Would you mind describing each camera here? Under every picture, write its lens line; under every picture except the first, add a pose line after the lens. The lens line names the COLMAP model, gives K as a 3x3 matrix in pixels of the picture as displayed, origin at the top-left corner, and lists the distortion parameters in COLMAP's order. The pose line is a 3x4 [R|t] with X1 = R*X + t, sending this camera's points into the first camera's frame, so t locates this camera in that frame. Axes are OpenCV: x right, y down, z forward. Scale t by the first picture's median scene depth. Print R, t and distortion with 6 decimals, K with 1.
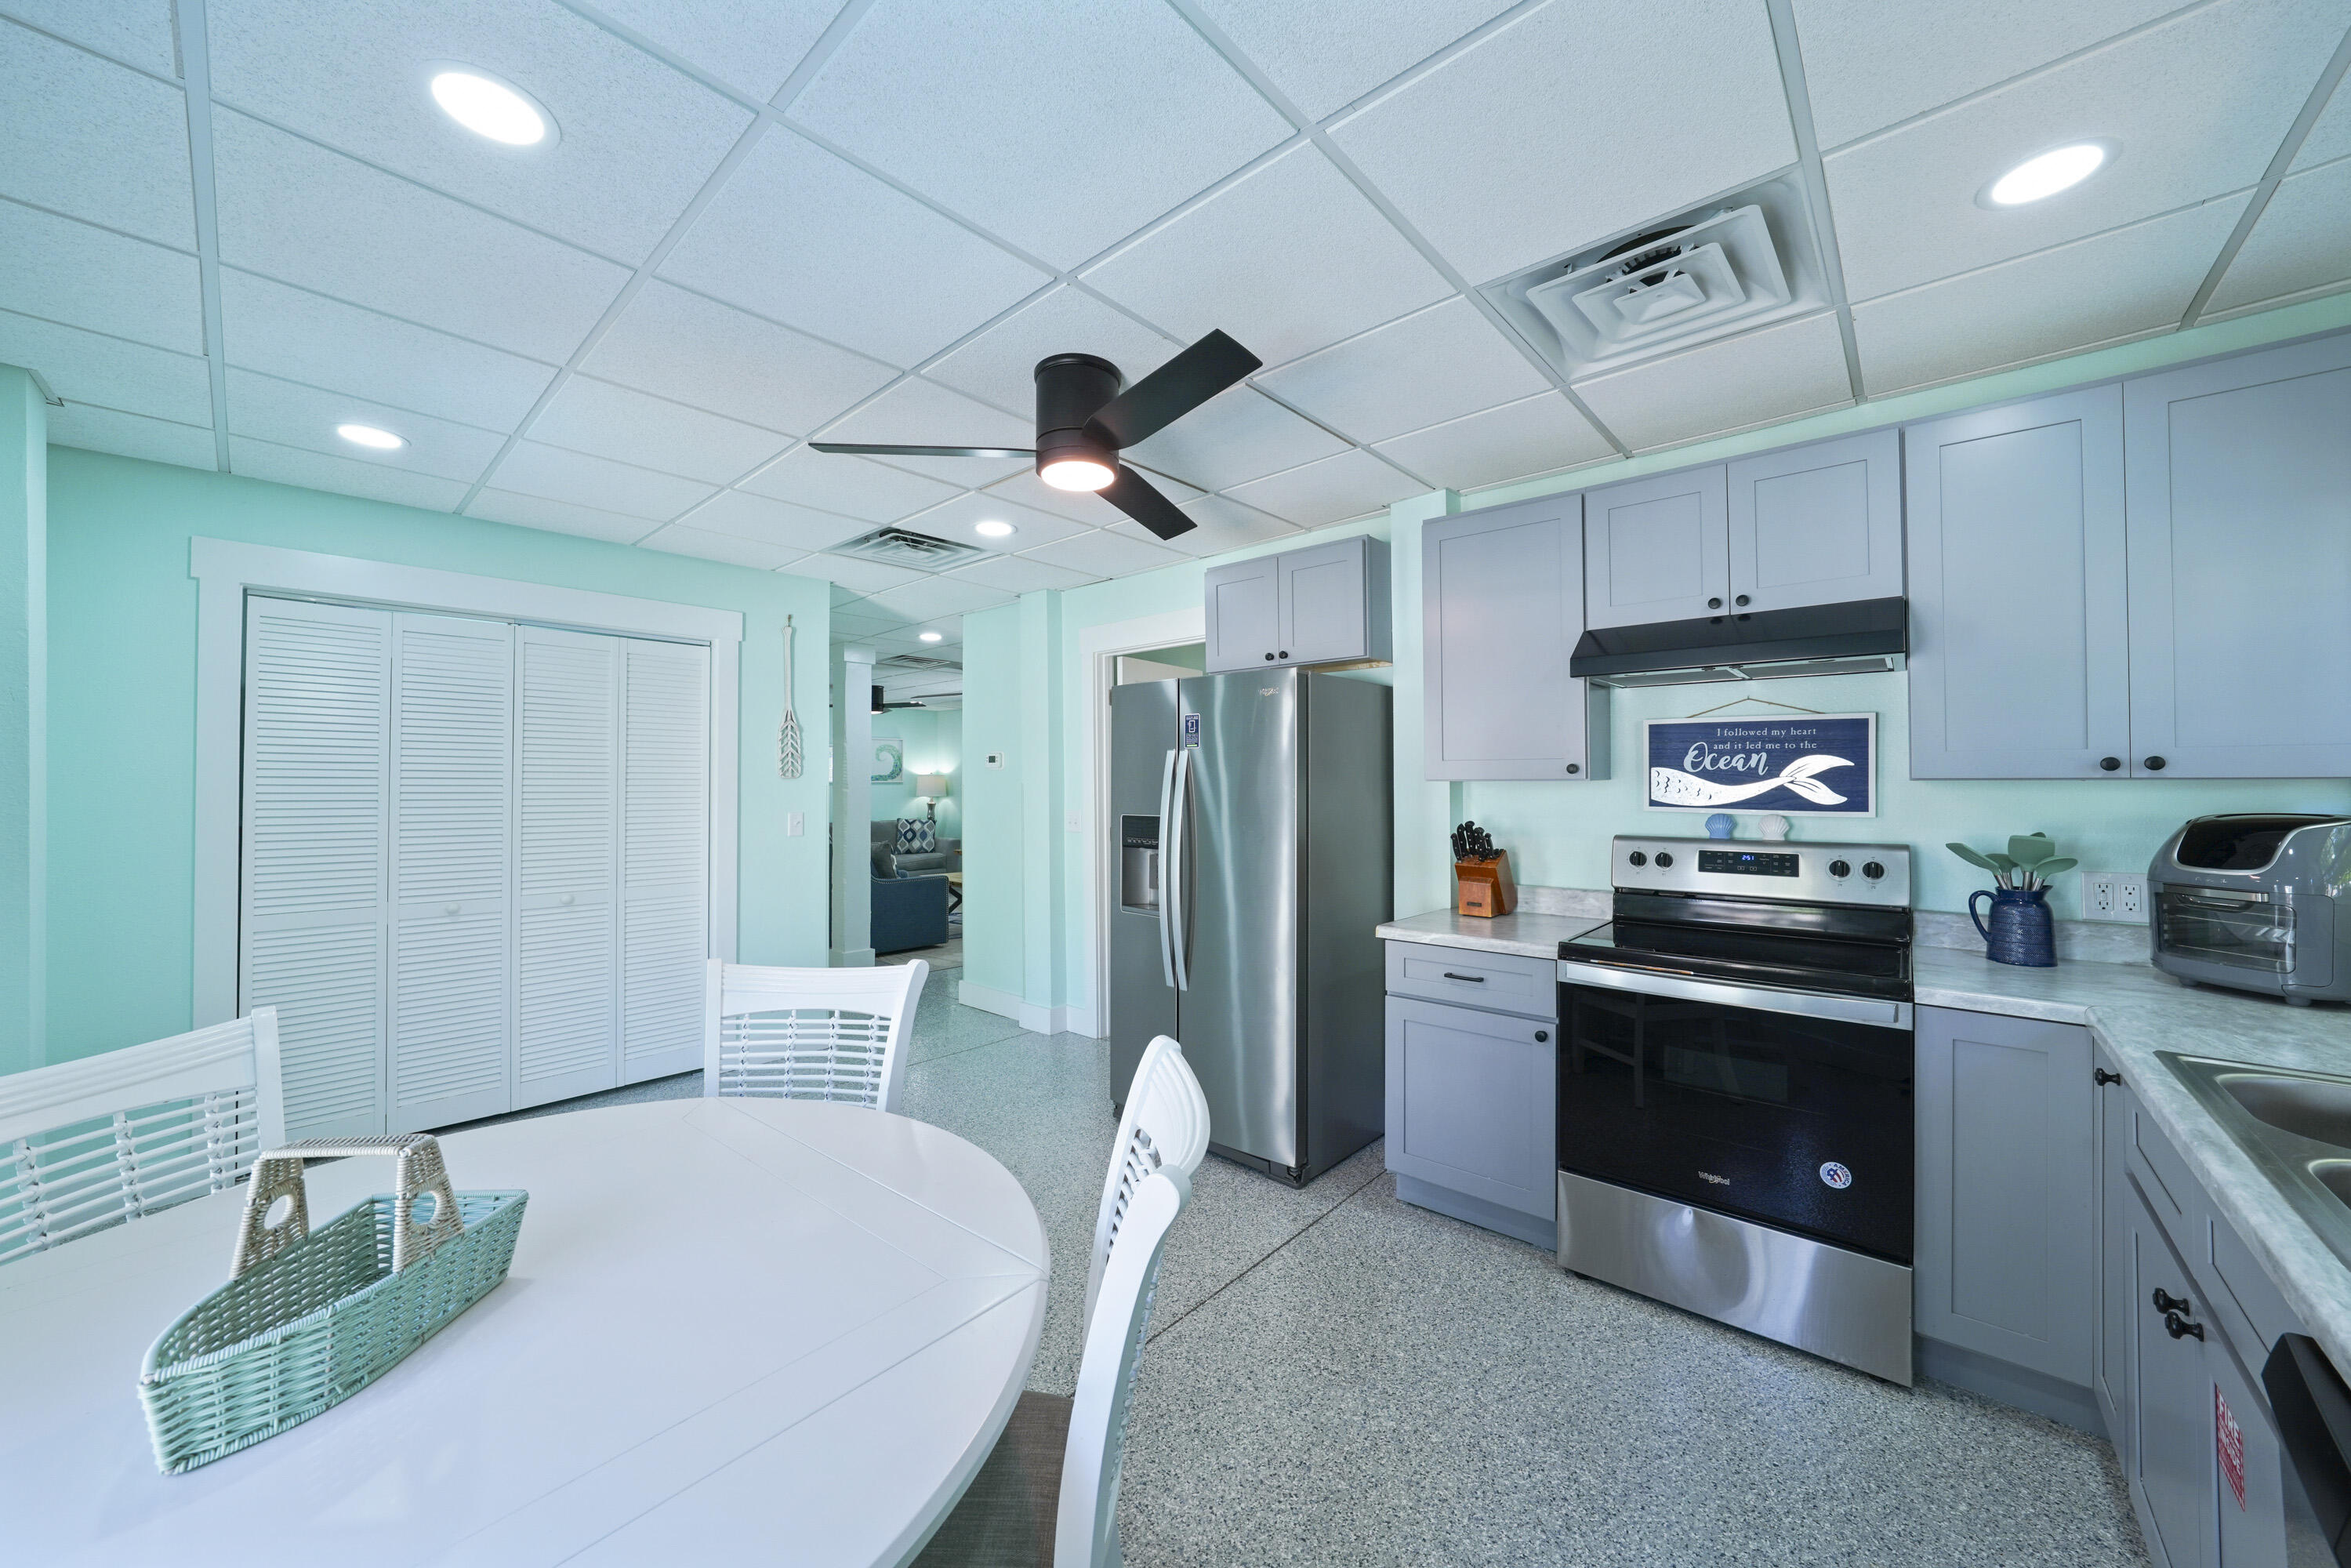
lens RADIAL K [[840.8, 0, 1220.6], [0, 840.8, 779.4], [0, 0, 1]] dist [-0.018437, 0.000071]
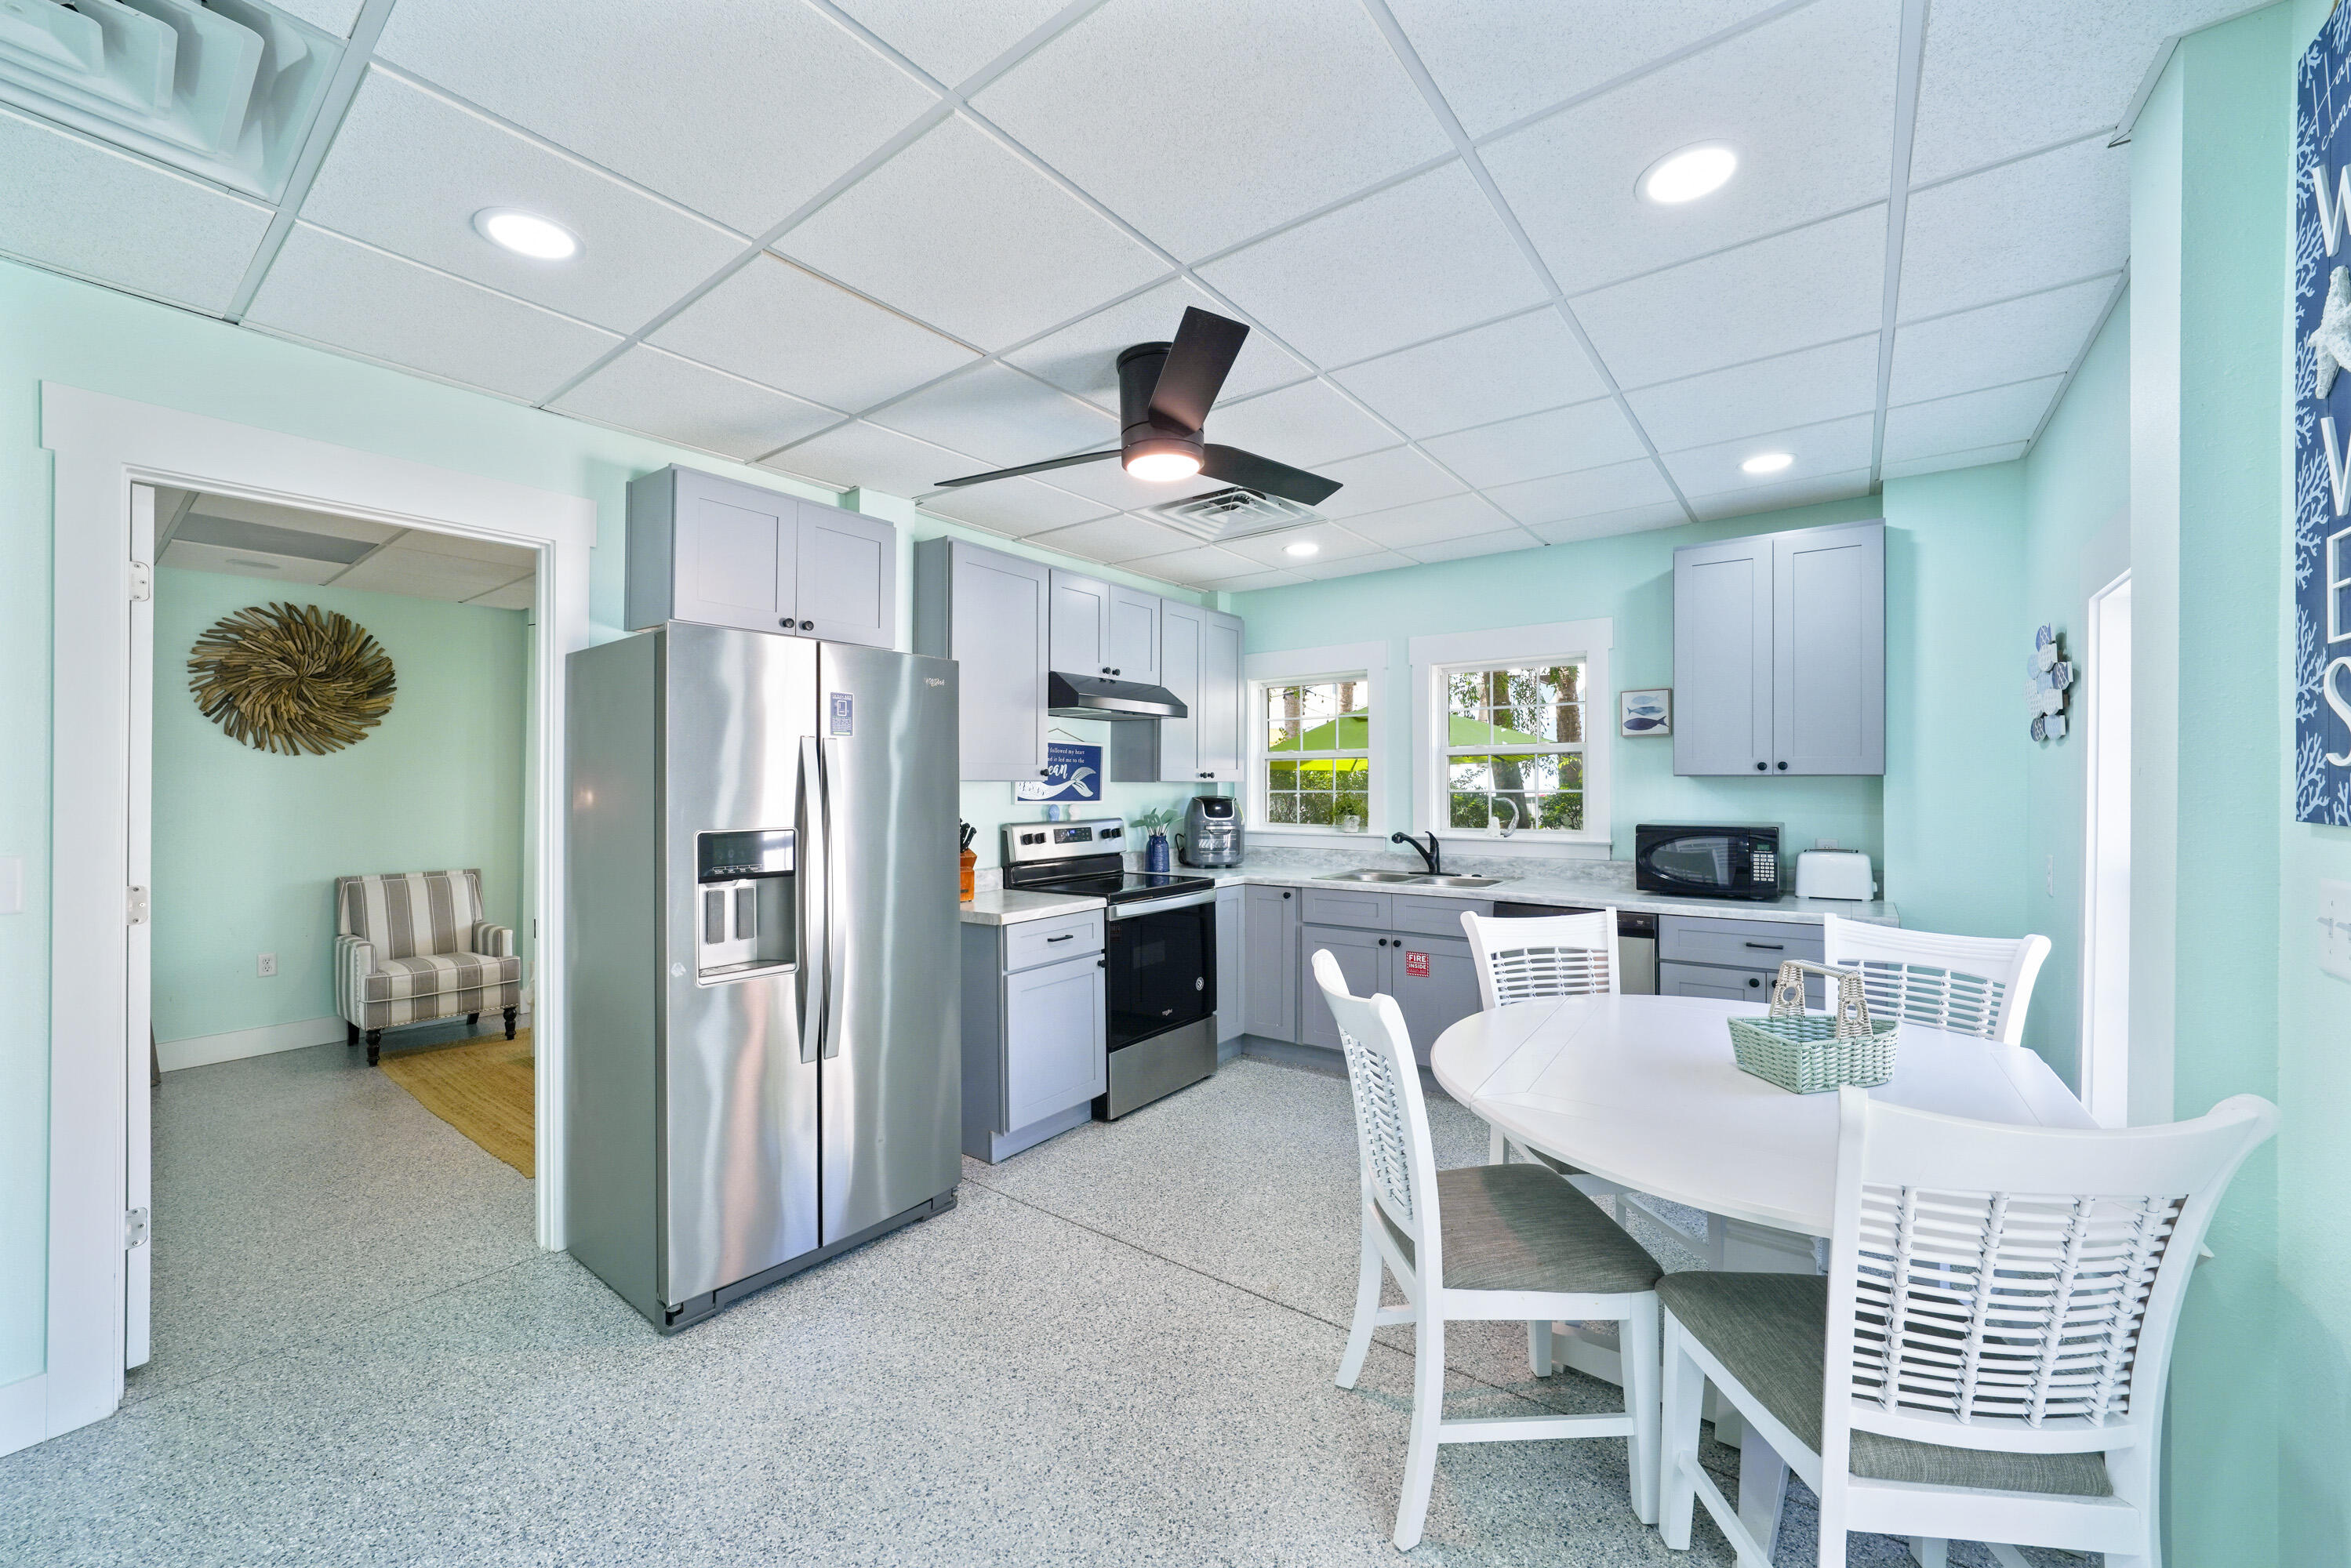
lens RADIAL K [[898.9, 0, 1169.6], [0, 898.9, 797.4], [0, 0, 1]] dist [-0.018606, 0.003301]
pose [[-0.048197, -0.014229, 0.998737, -1.061083], [-0.003943, 0.999893, 0.014055, 0.005535], [-0.998830, -0.003261, -0.048247, 0.909471]]
